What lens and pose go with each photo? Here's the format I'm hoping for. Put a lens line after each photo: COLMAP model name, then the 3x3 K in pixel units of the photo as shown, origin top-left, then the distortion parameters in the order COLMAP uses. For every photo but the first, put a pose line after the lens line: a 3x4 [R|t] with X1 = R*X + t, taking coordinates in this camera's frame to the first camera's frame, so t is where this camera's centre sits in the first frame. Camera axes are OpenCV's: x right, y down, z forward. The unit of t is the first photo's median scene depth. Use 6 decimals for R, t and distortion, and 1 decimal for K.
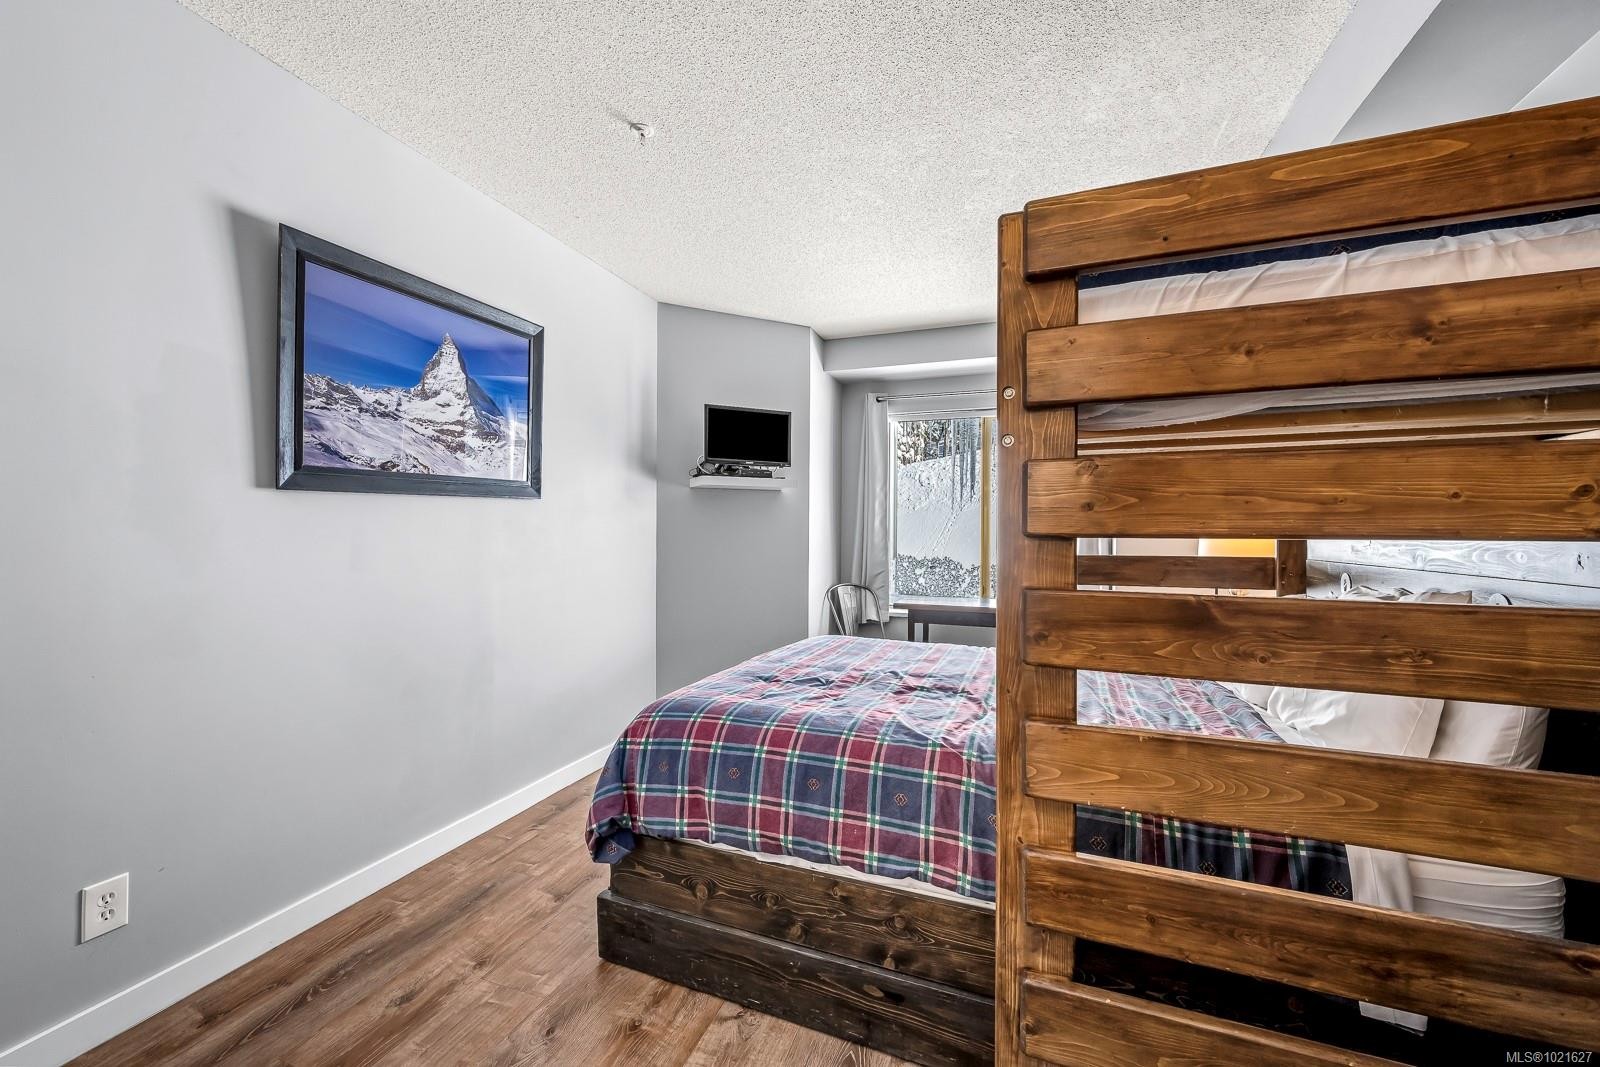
lens RADIAL K [[652.4, 0, 787.8], [0, 652.4, 527.3], [0, 0, 1]] dist [-0.000492, -0.000367]
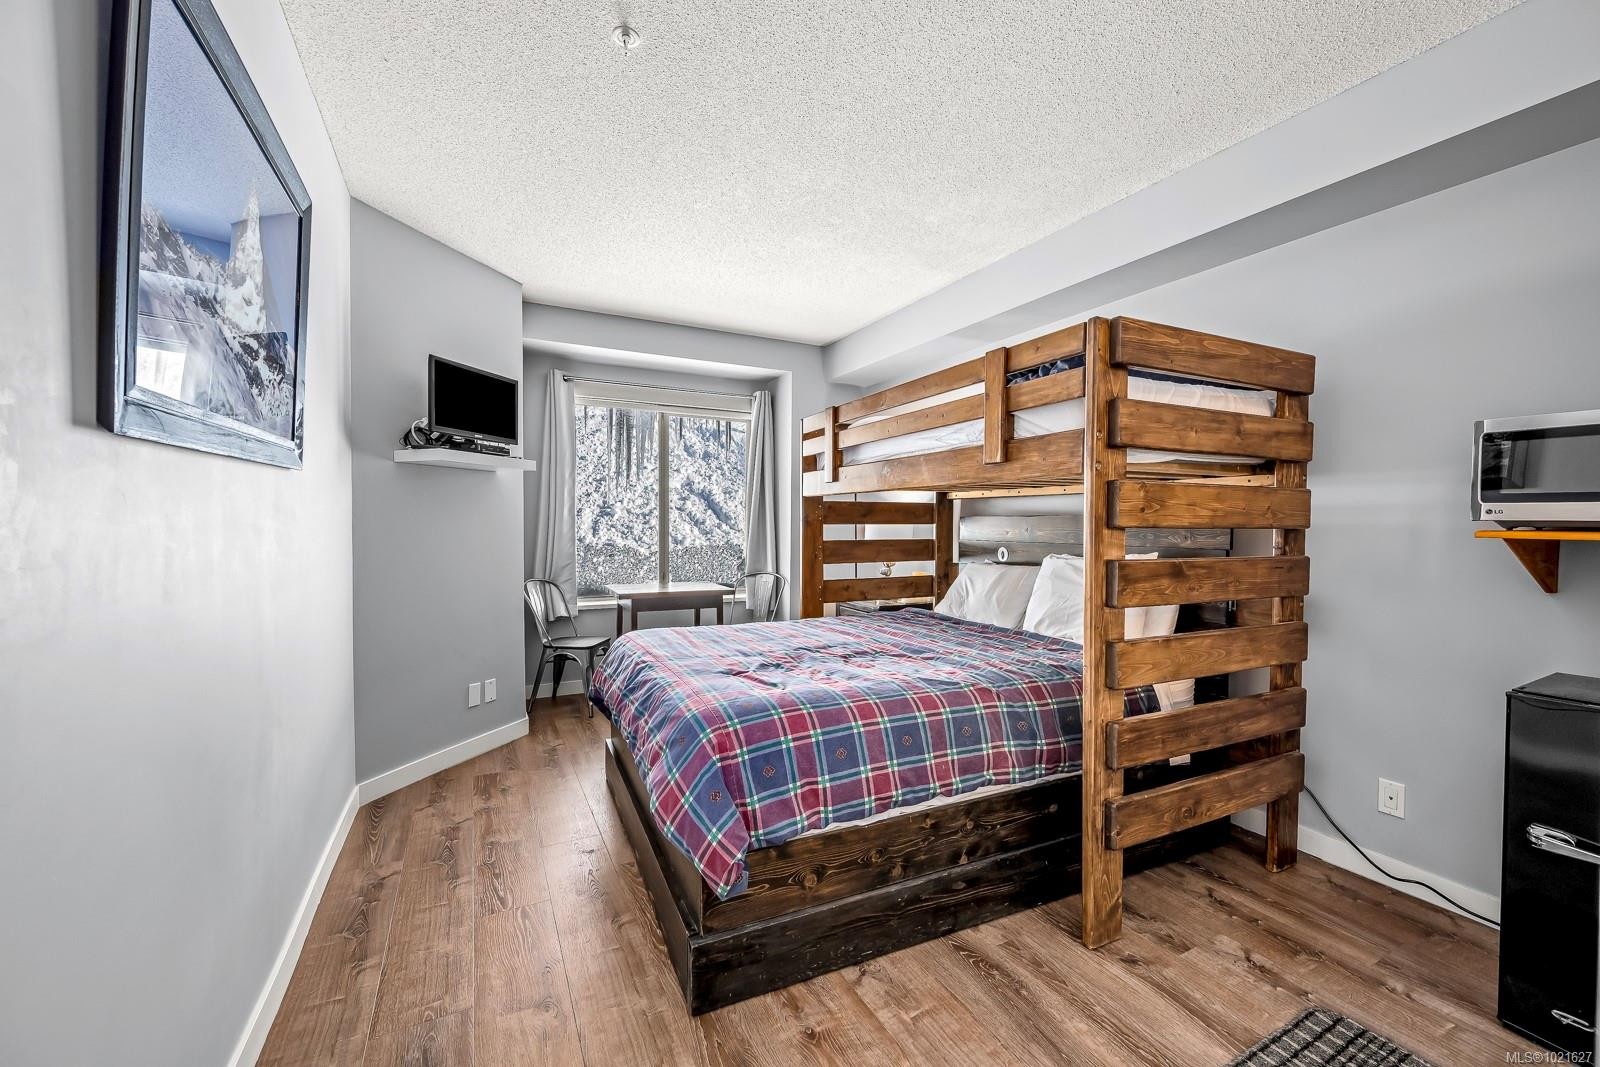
lens RADIAL K [[652.4, 0, 787.8], [0, 652.4, 529.3], [0, 0, 1]] dist [-0.000492, -0.000367]
pose [[0.661524, -0.008337, 0.749878, -0.954684], [-0.008665, 0.999786, 0.018759, -0.003527], [-0.749874, -0.018908, 0.661311, 0.389200]]
